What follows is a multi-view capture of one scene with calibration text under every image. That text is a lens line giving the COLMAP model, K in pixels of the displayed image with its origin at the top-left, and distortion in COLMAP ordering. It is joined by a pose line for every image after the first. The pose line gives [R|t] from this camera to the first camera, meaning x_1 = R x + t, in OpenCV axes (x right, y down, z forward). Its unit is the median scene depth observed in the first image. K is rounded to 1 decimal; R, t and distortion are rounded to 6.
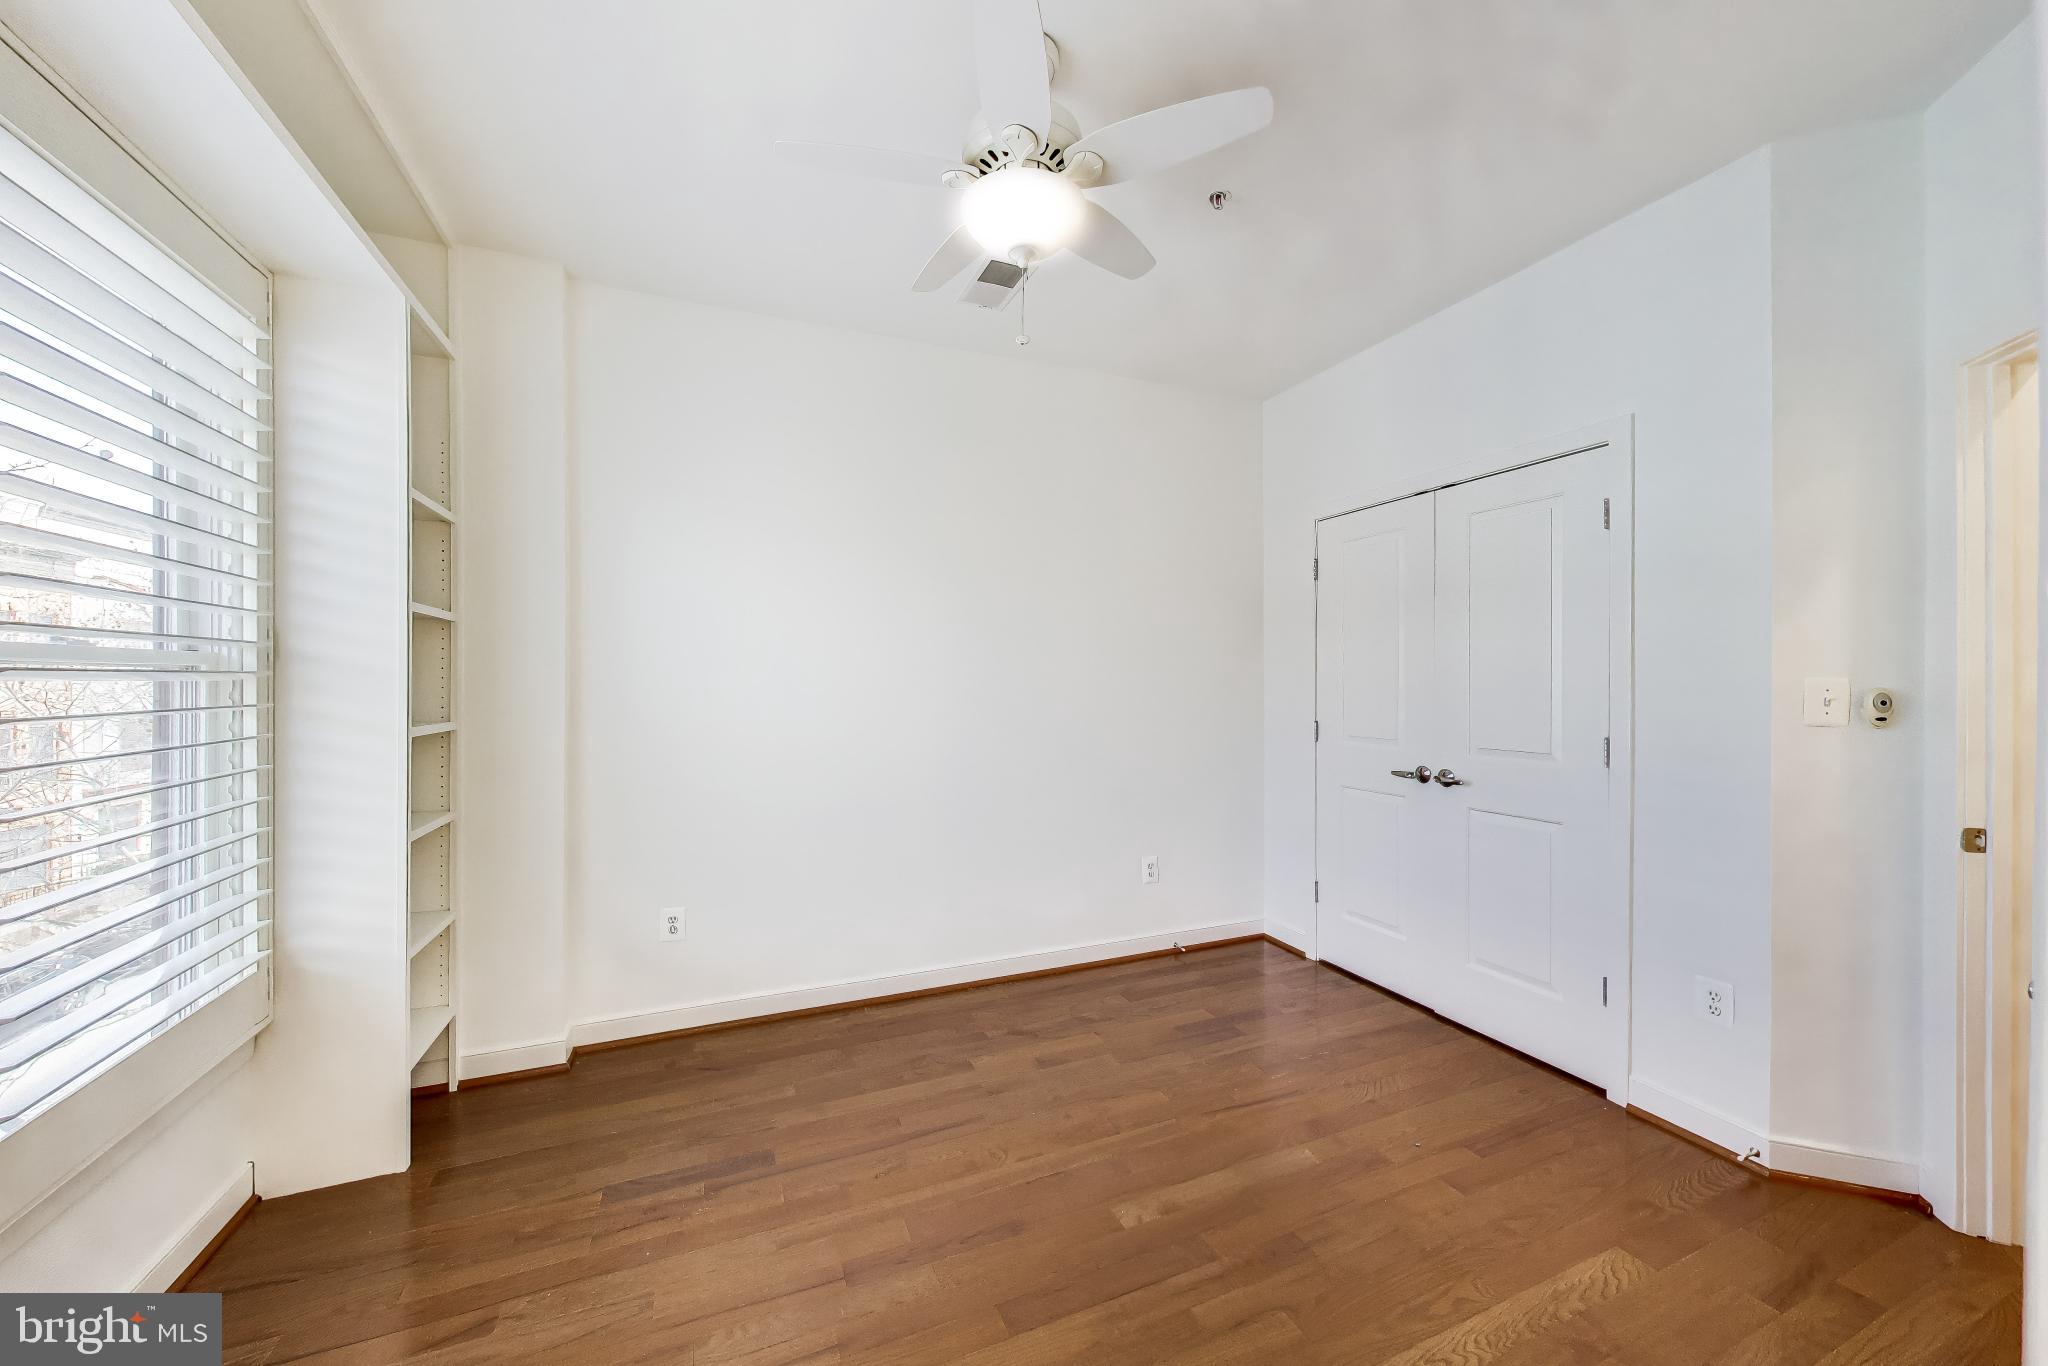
lens RADIAL K [[743.3, 0, 1025.1], [0, 743.3, 683.4], [0, 0, 1]] dist [-0.000872, -0.000118]
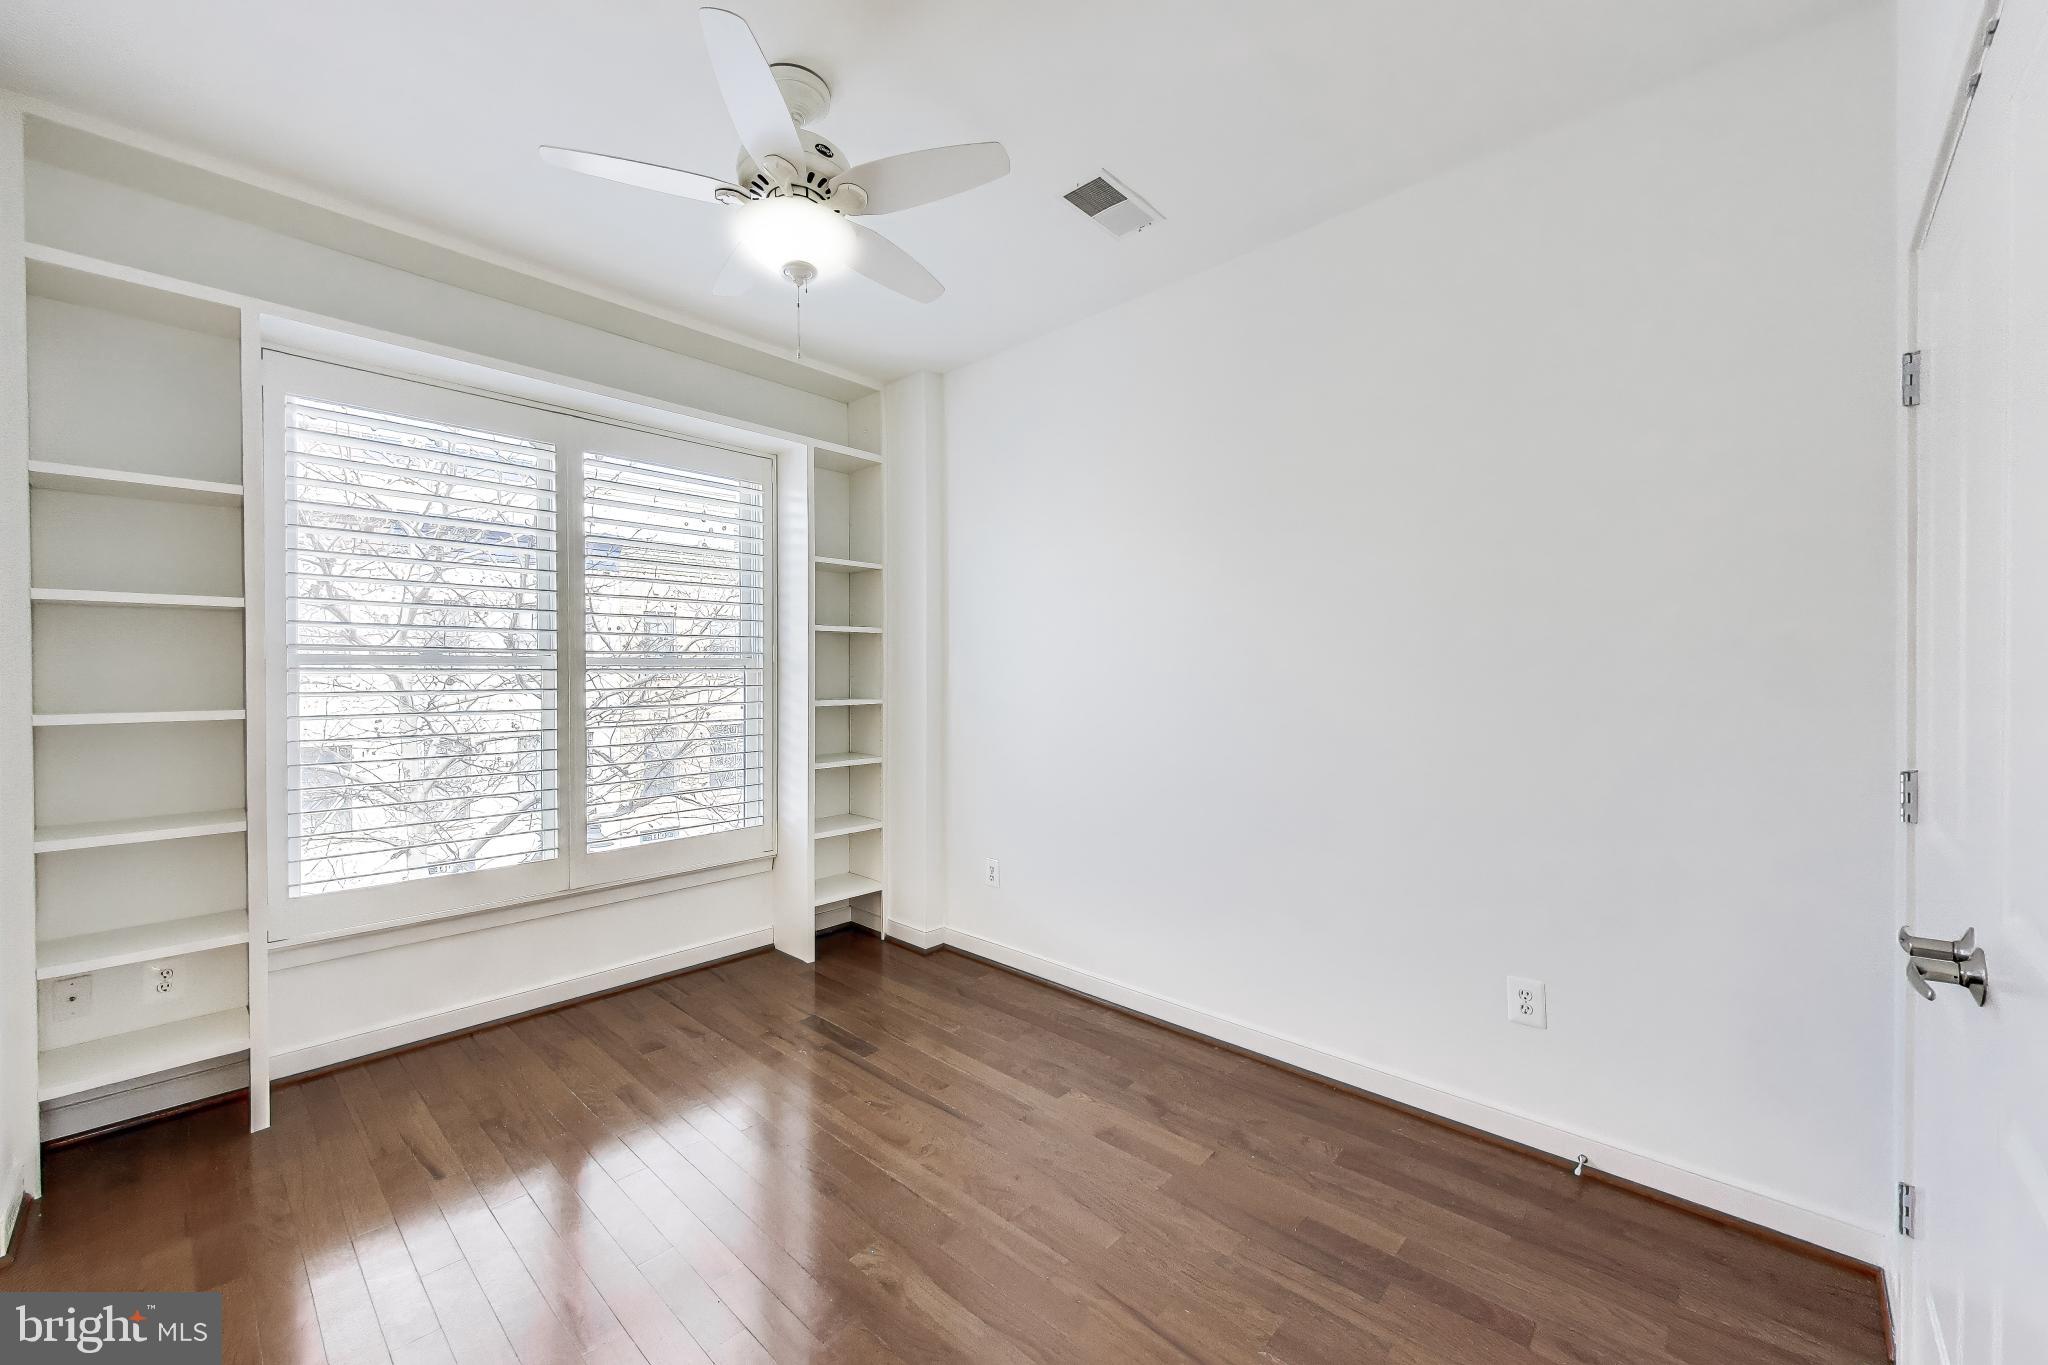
lens RADIAL K [[795.3, 0, 1045.5], [0, 795.3, 676.7], [0, 0, 1]] dist [-0.005285, 0.000617]
pose [[0.423297, 0.004894, -0.905978, 0.778799], [-0.008058, 0.999966, 0.001637, -0.001011], [0.905955, 0.006607, 0.423322, 0.546447]]
